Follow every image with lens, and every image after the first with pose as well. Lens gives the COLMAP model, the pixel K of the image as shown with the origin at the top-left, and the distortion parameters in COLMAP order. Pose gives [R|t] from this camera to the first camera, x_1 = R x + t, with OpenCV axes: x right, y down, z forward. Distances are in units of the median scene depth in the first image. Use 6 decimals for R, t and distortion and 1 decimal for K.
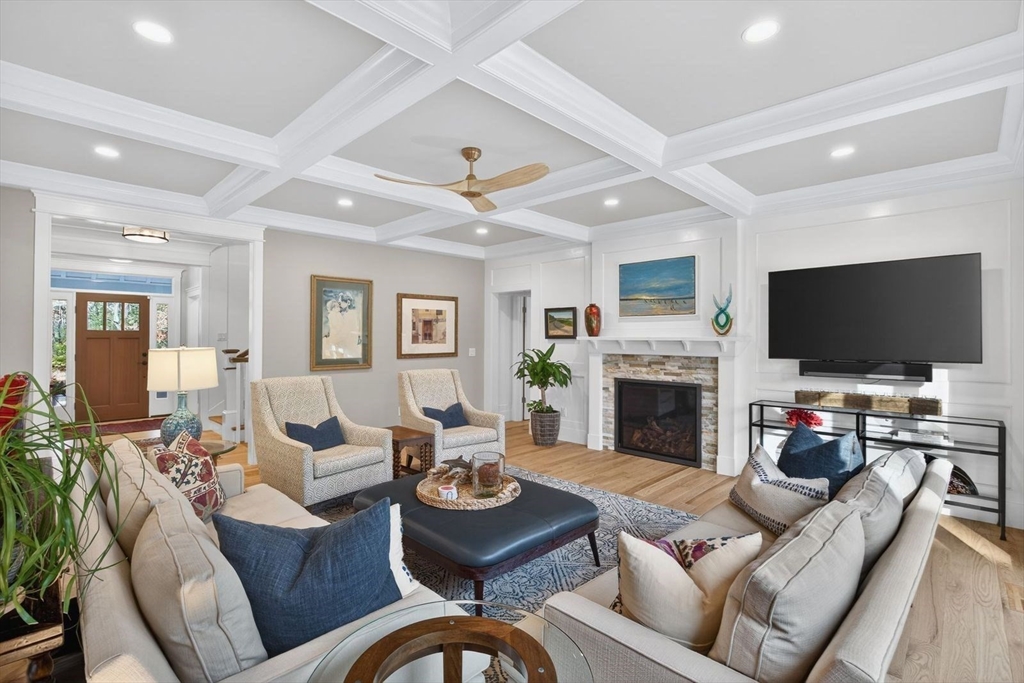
lens RADIAL K [[496.0, 0, 508.5], [0, 496.0, 331.8], [0, 0, 1]] dist [-0.010779, 0.000365]
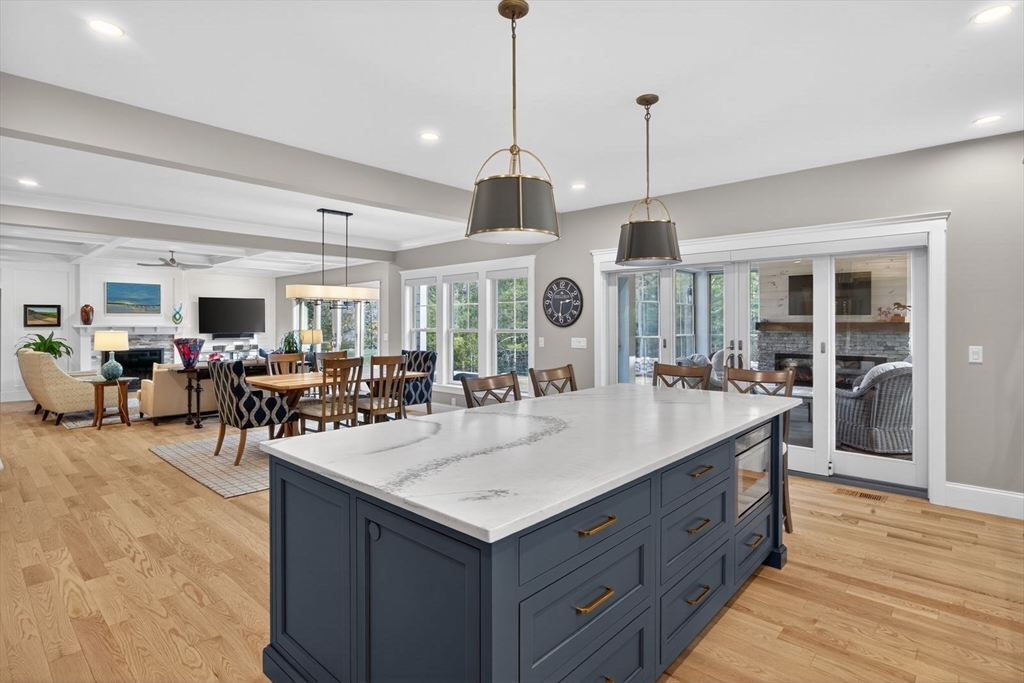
lens RADIAL K [[509.9, 0, 509.1], [0, 509.9, 324.0], [0, 0, 1]] dist [-0.013455, 0.004996]
pose [[-0.044763, 0.002803, 0.998994, -1.750830], [0.000111, 0.999996, -0.002801, 0.012740], [-0.998998, -0.000015, -0.044763, -0.328561]]
